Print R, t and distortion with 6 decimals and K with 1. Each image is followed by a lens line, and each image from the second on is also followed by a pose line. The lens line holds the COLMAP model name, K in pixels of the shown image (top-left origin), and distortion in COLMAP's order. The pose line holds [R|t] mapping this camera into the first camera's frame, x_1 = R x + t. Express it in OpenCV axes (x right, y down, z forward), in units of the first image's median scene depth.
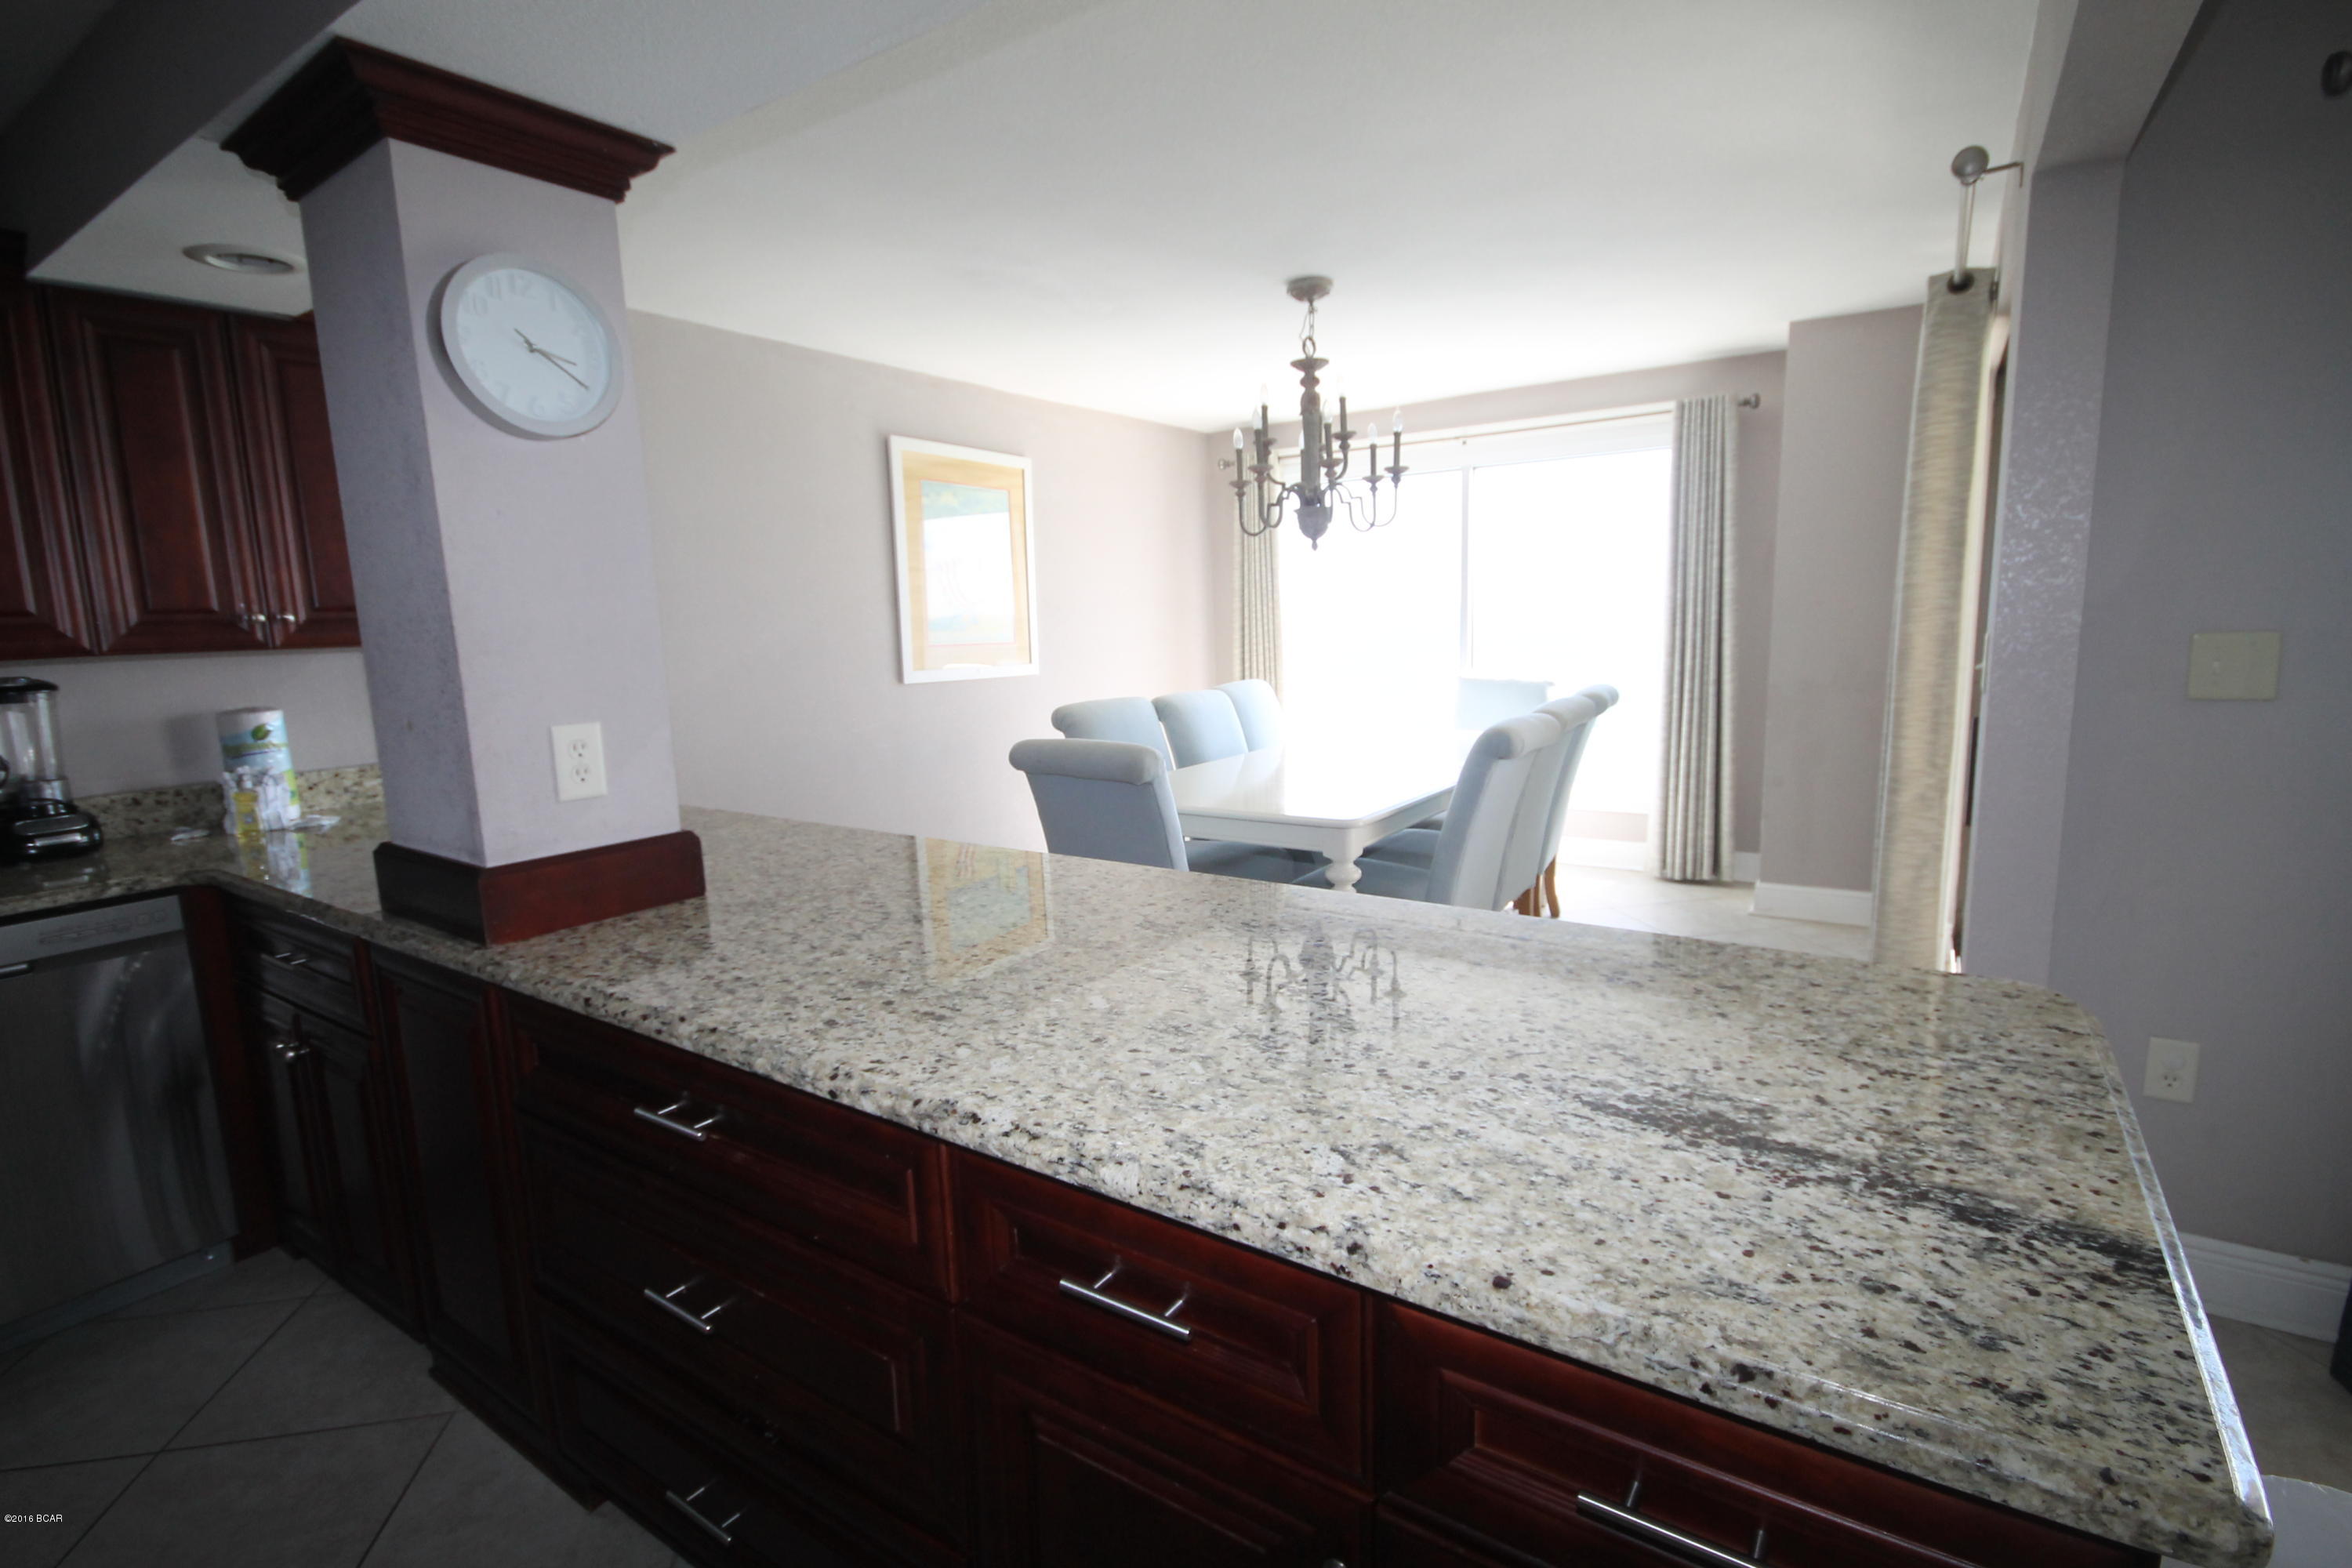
lens RADIAL K [[1101.8, 0, 1190.7], [0, 1101.8, 784.1], [0, 0, 1]] dist [0.009737, -0.010954]
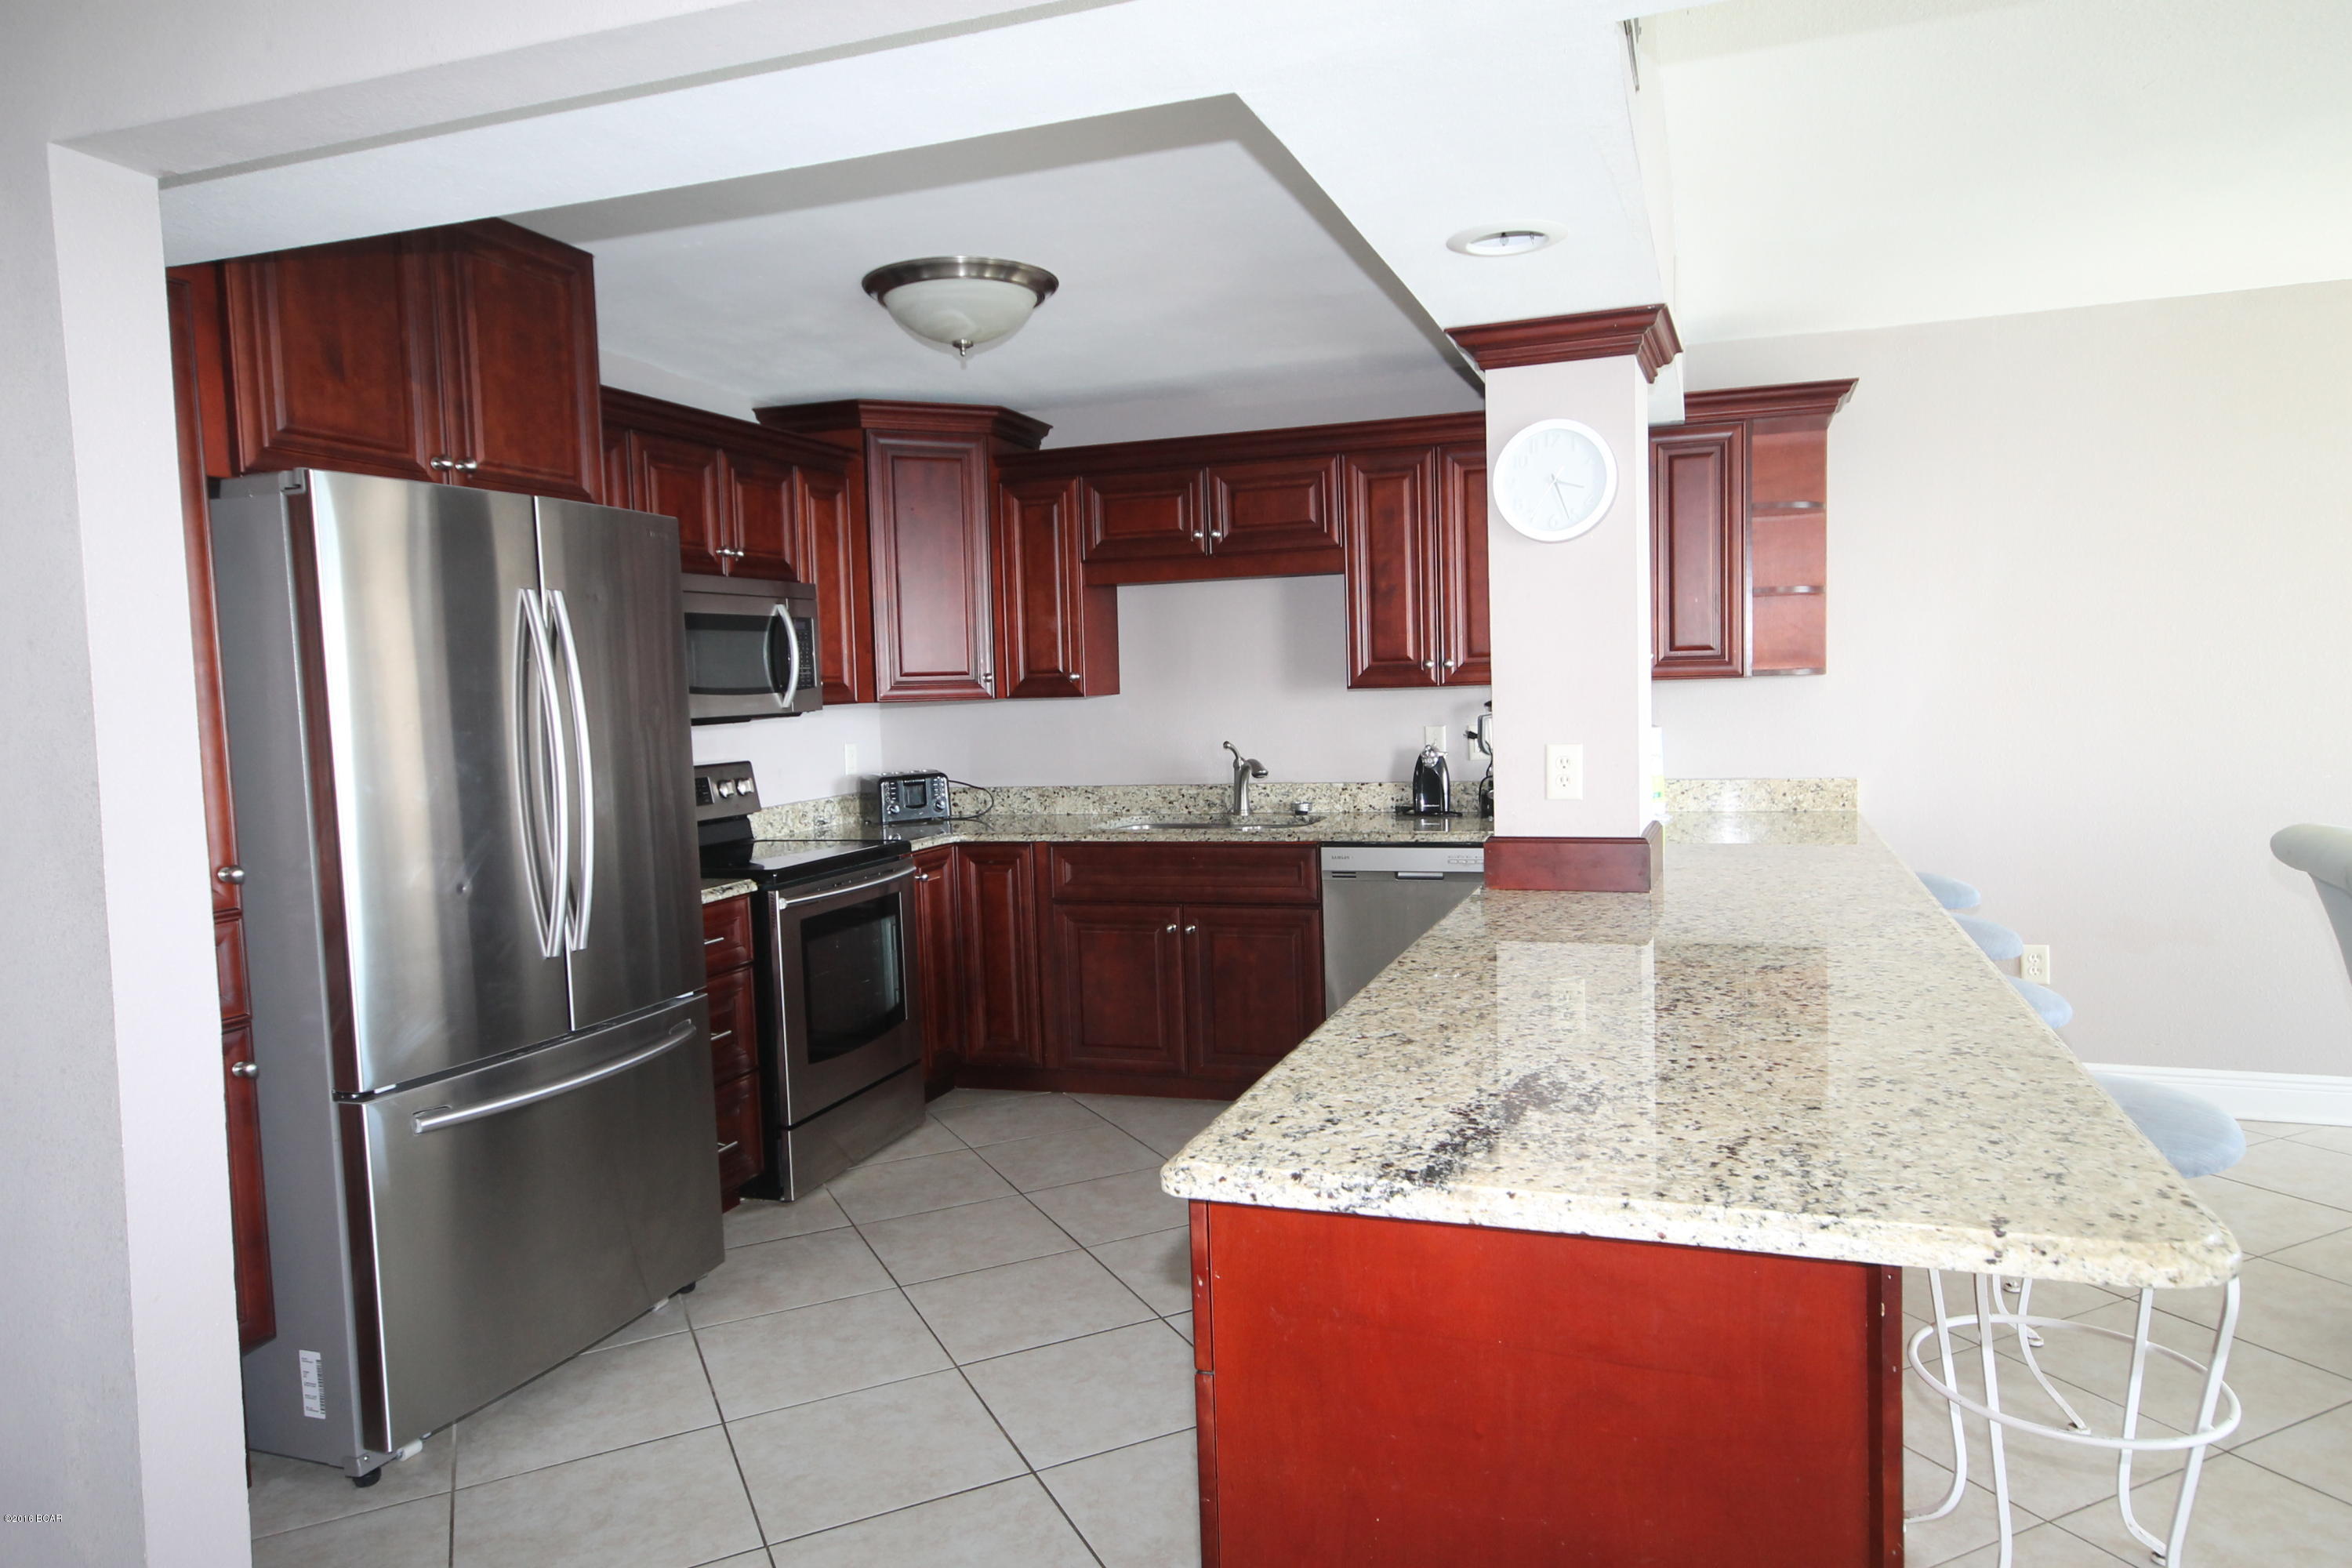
lens RADIAL K [[1495.1, 0, 1187.3], [0, 1495.1, 788.0], [0, 0, 1]] dist [0.017072, 0.004921]
pose [[0.244439, 0.089699, -0.965507, 1.041405], [-0.126782, 0.990121, 0.059888, -0.048707], [0.961341, 0.107770, 0.253397, 0.080148]]
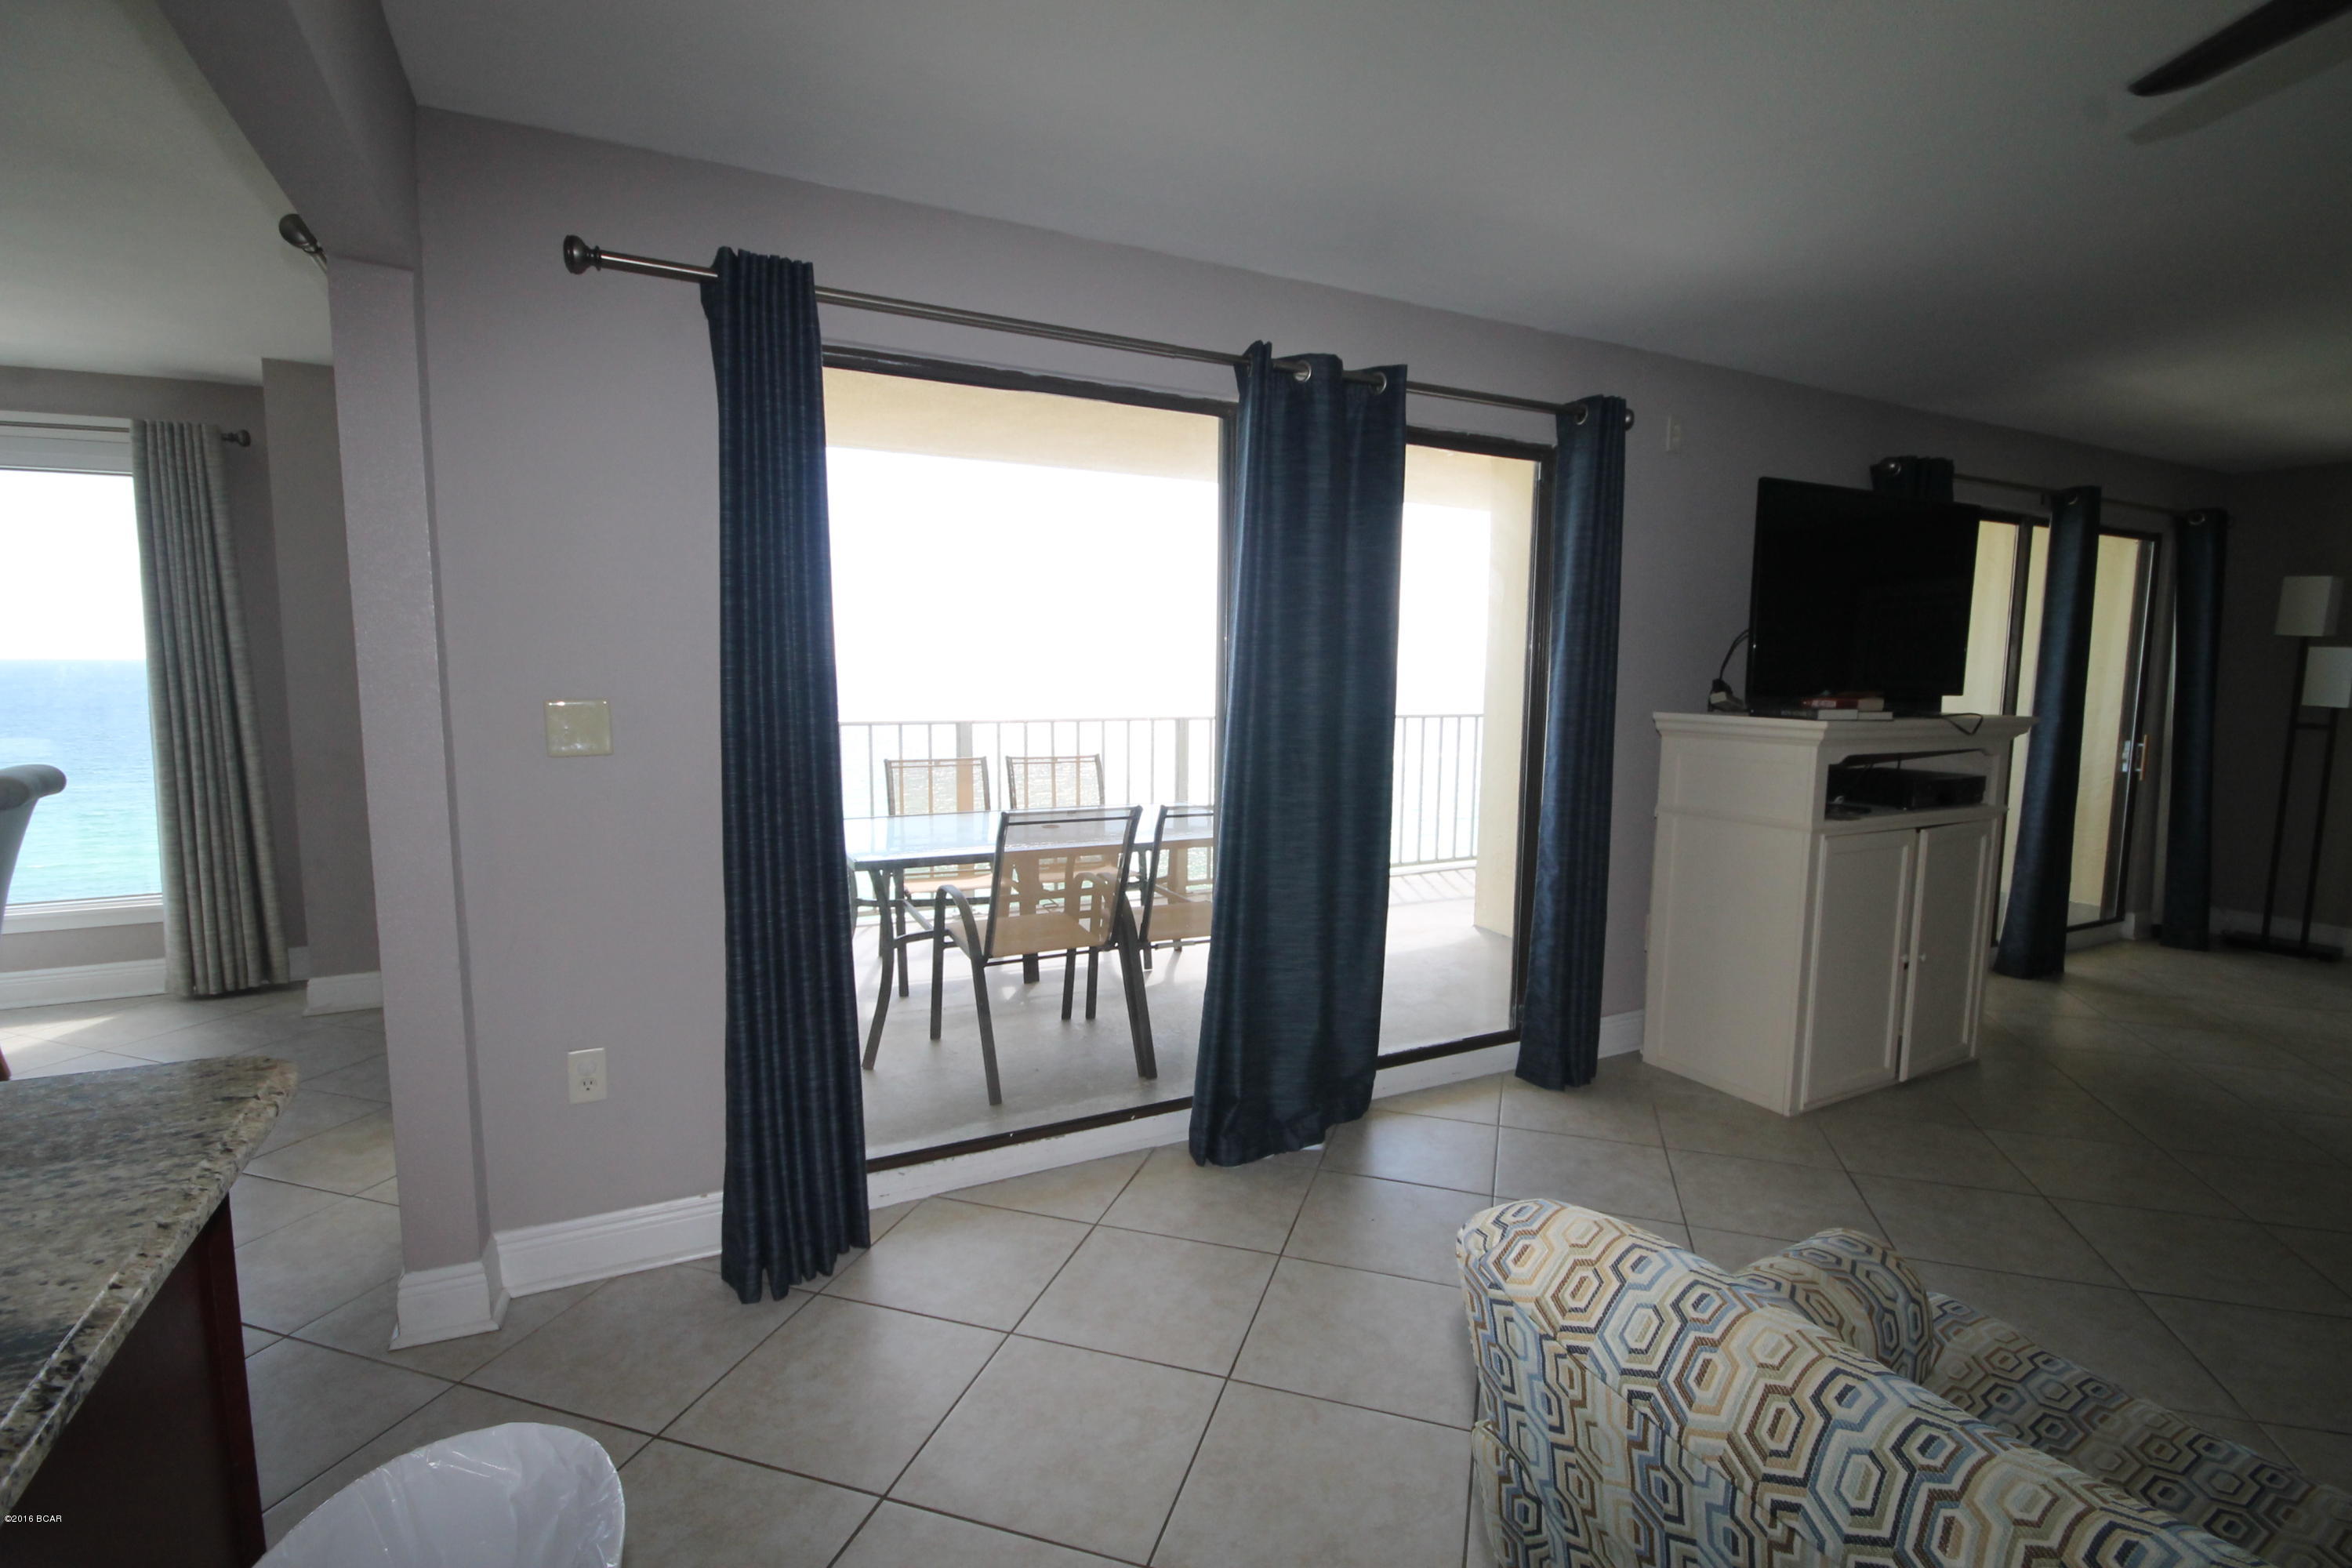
lens RADIAL K [[1101.8, 0, 1193.6], [0, 1101.8, 791.3], [0, 0, 1]] dist [0.009737, -0.010954]
pose [[0.480565, -0.067120, 0.874387, 0.223312], [0.113743, 0.993415, 0.013743, 0.020759], [-0.869552, 0.092851, 0.485035, -0.159889]]
